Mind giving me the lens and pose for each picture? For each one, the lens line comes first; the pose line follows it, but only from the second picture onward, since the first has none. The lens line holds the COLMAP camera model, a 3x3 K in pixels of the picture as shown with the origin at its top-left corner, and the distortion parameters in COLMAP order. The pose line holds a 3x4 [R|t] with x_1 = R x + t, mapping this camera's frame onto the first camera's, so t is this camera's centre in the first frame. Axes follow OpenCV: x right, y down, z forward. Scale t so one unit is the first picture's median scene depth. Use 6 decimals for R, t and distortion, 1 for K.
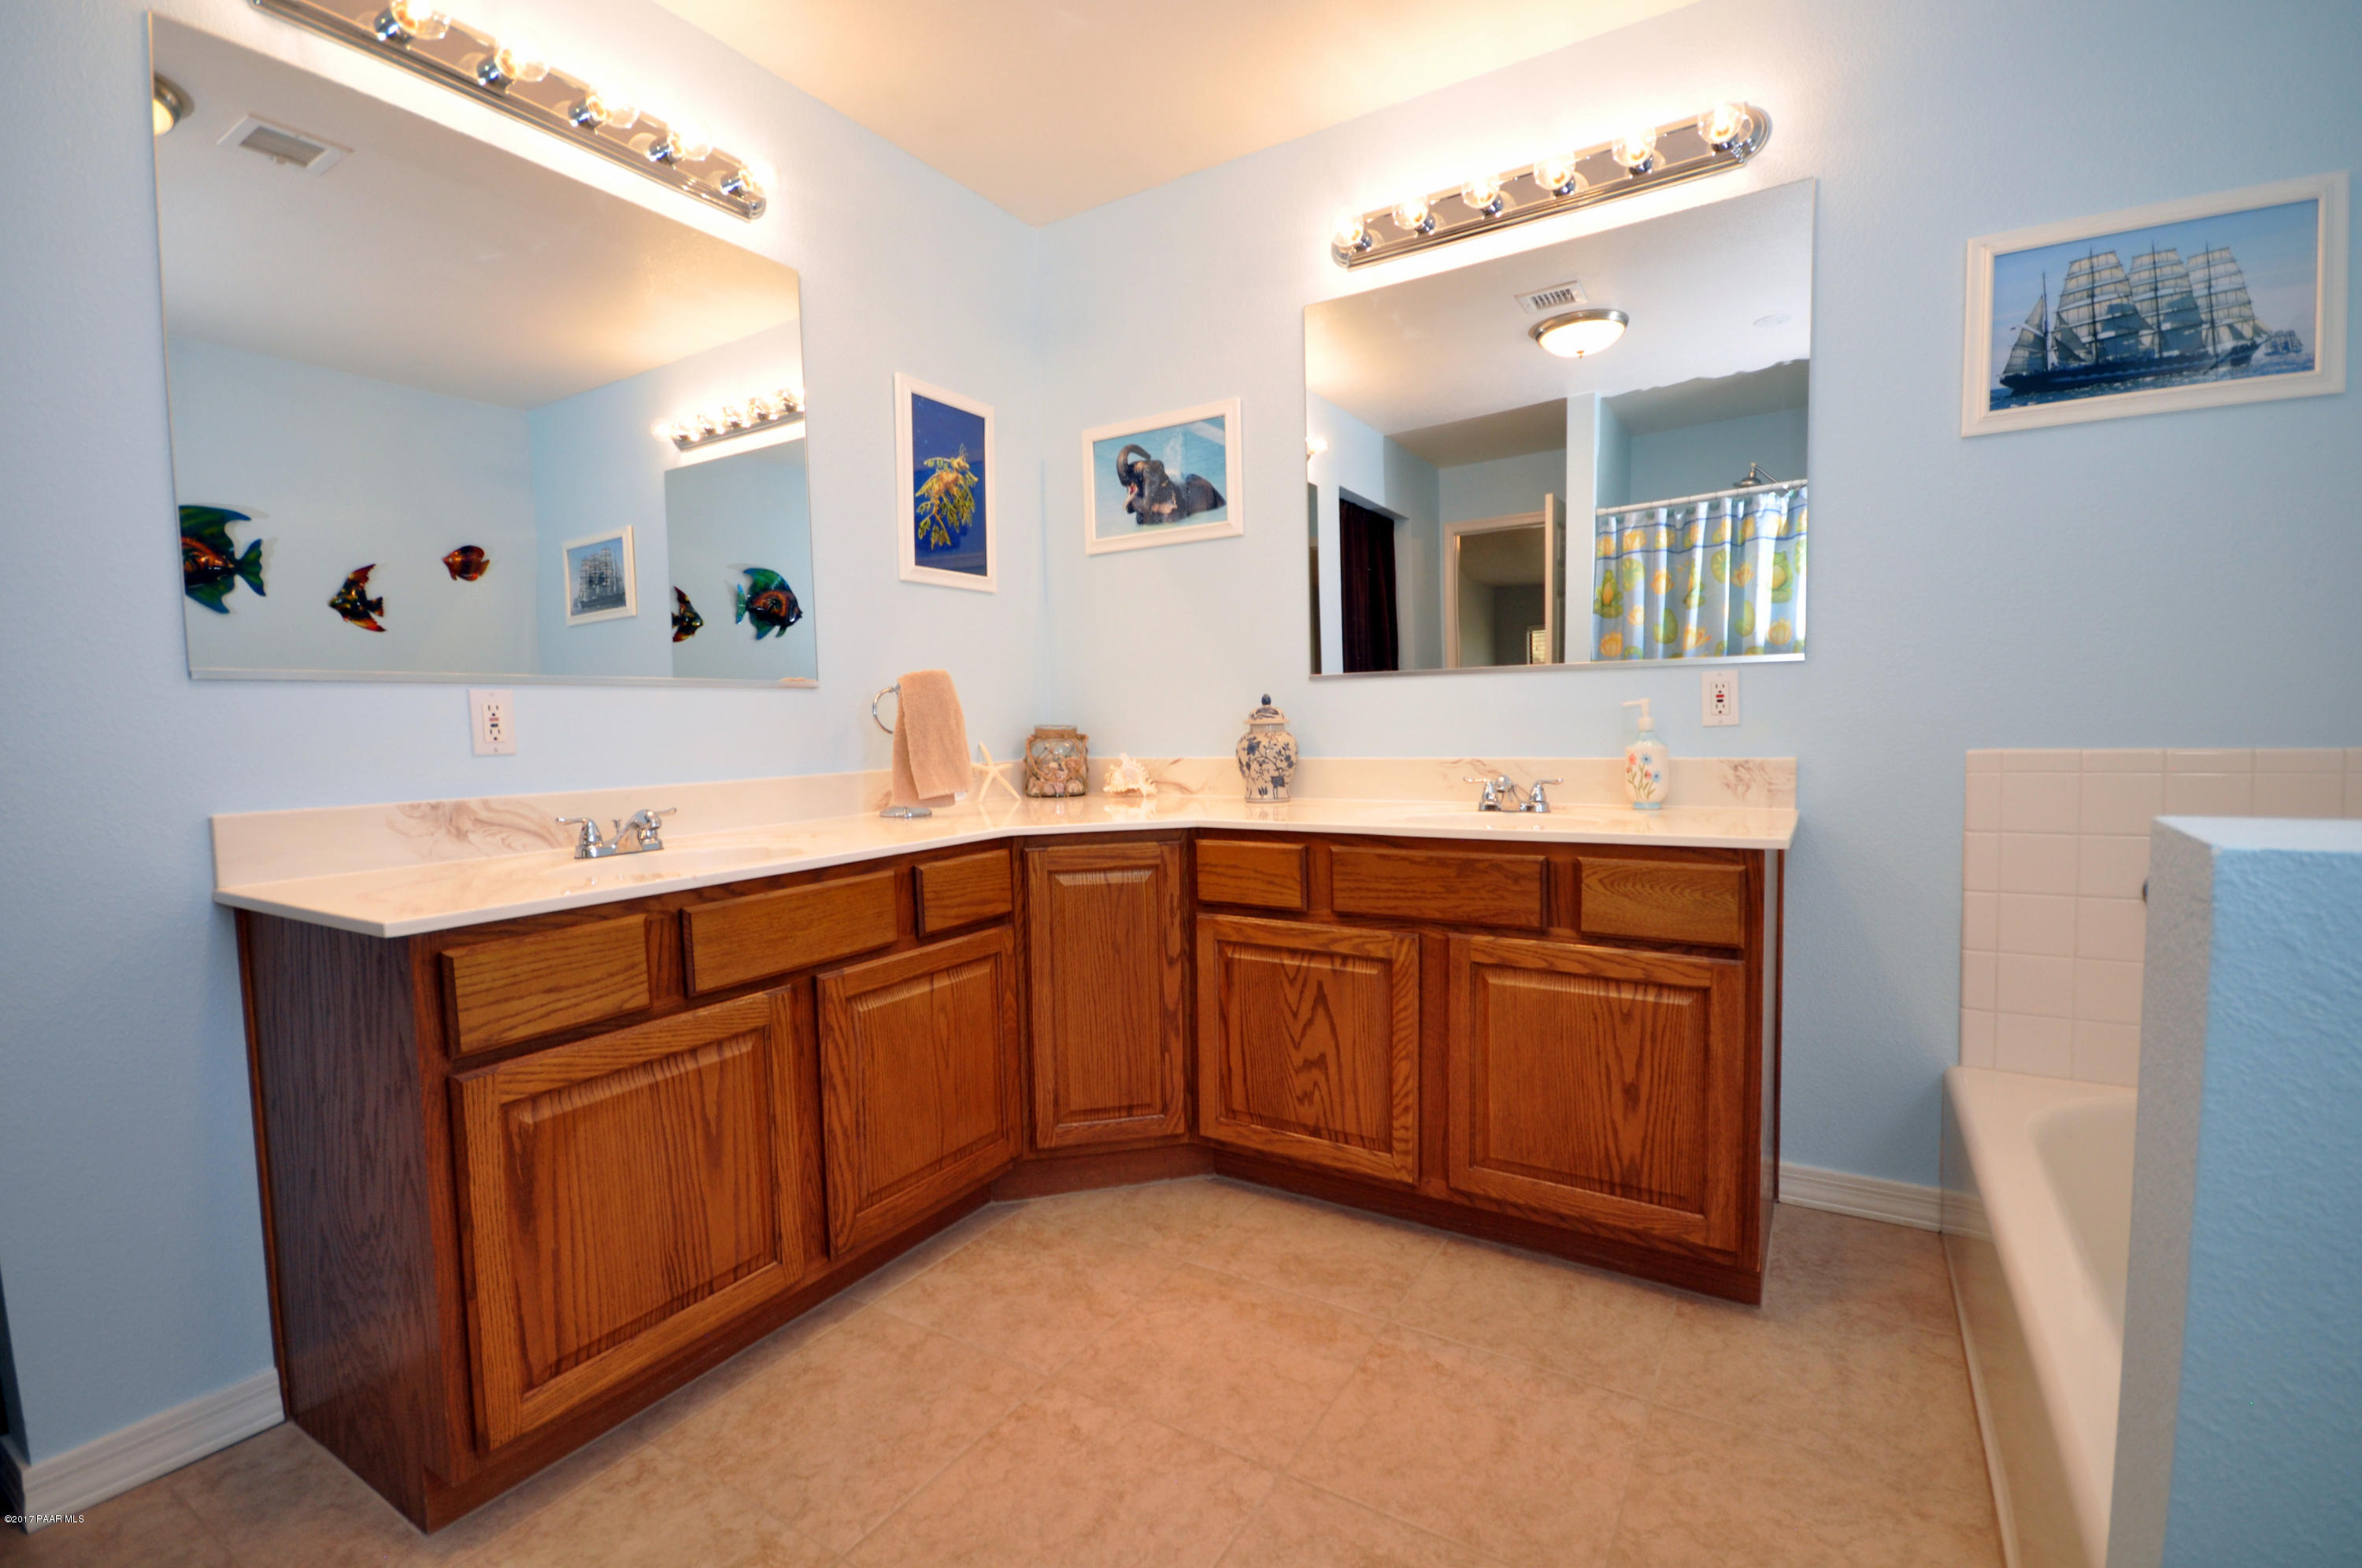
lens RADIAL K [[1037.6, 0, 1180.6], [0, 1037.6, 784.6], [0, 0, 1]] dist [0.000946, -0.000293]
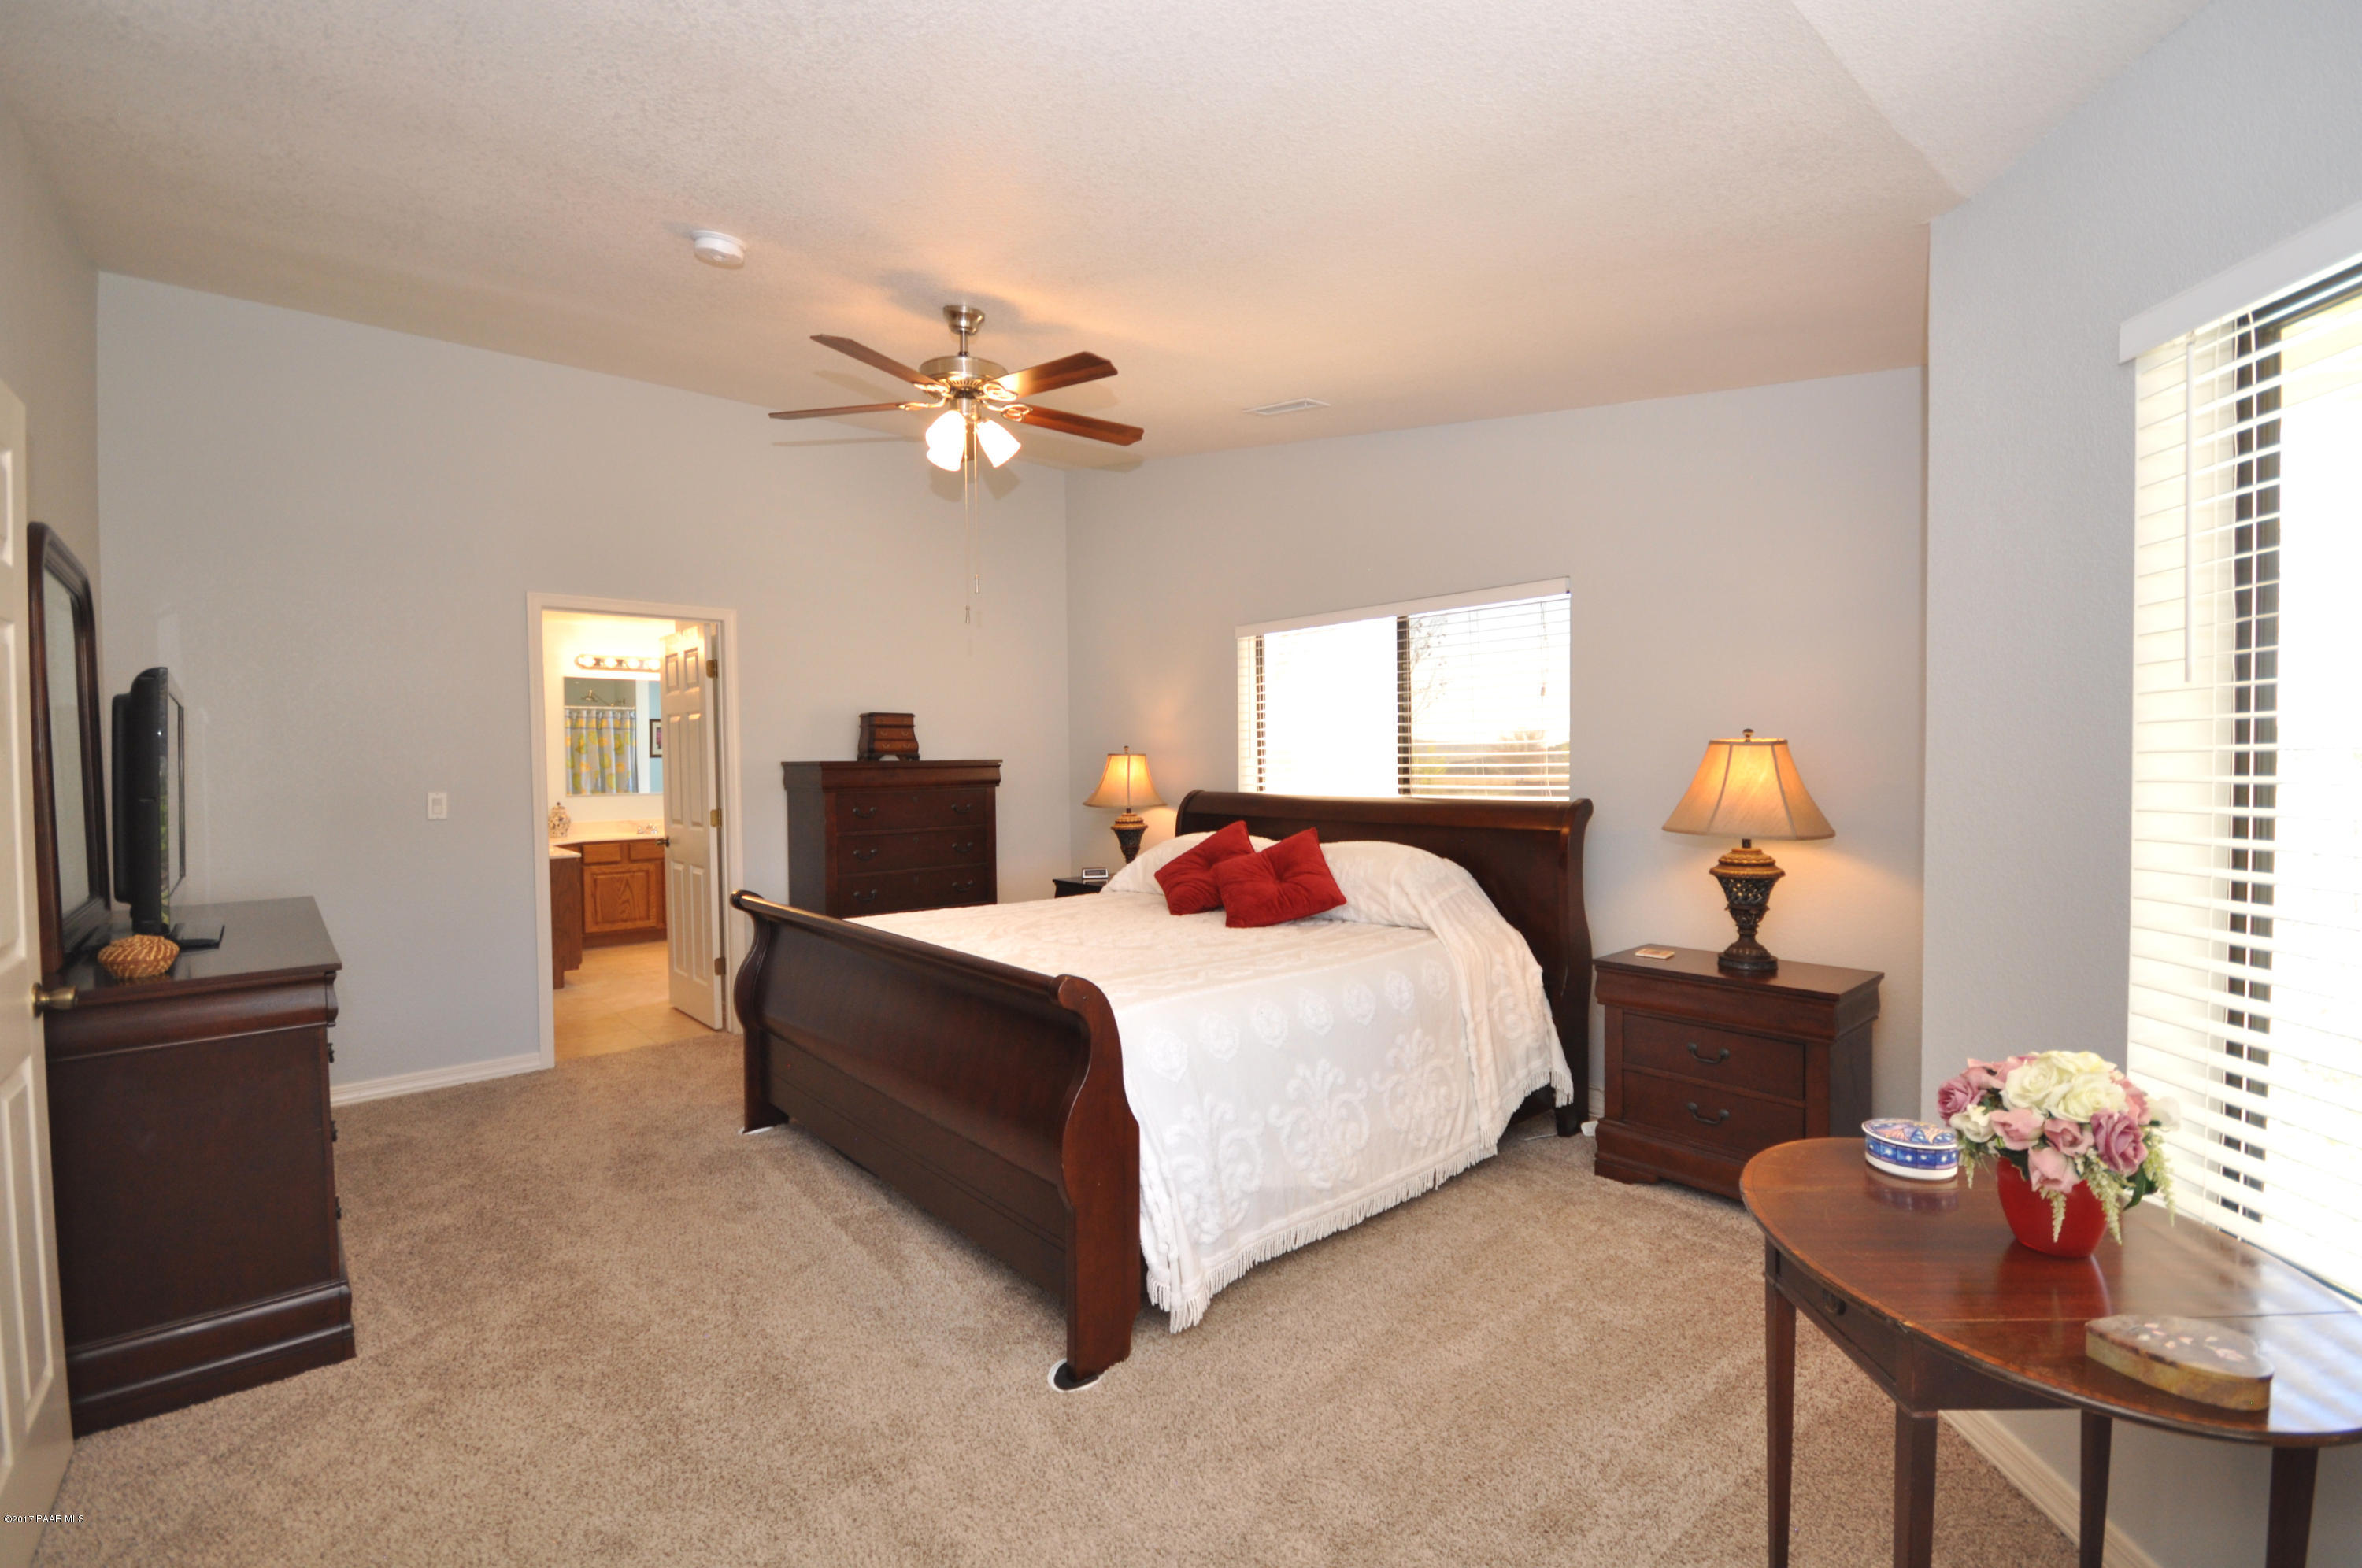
lens RADIAL K [[1037.6, 0, 1180.6], [0, 1037.6, 784.6], [0, 0, 1]] dist [0.000946, -0.000293]
pose [[0.292438, -0.007921, 0.956252, -2.808288], [0.066558, 0.997709, -0.012090, 0.026236], [-0.953965, 0.067182, 0.292295, -1.987935]]
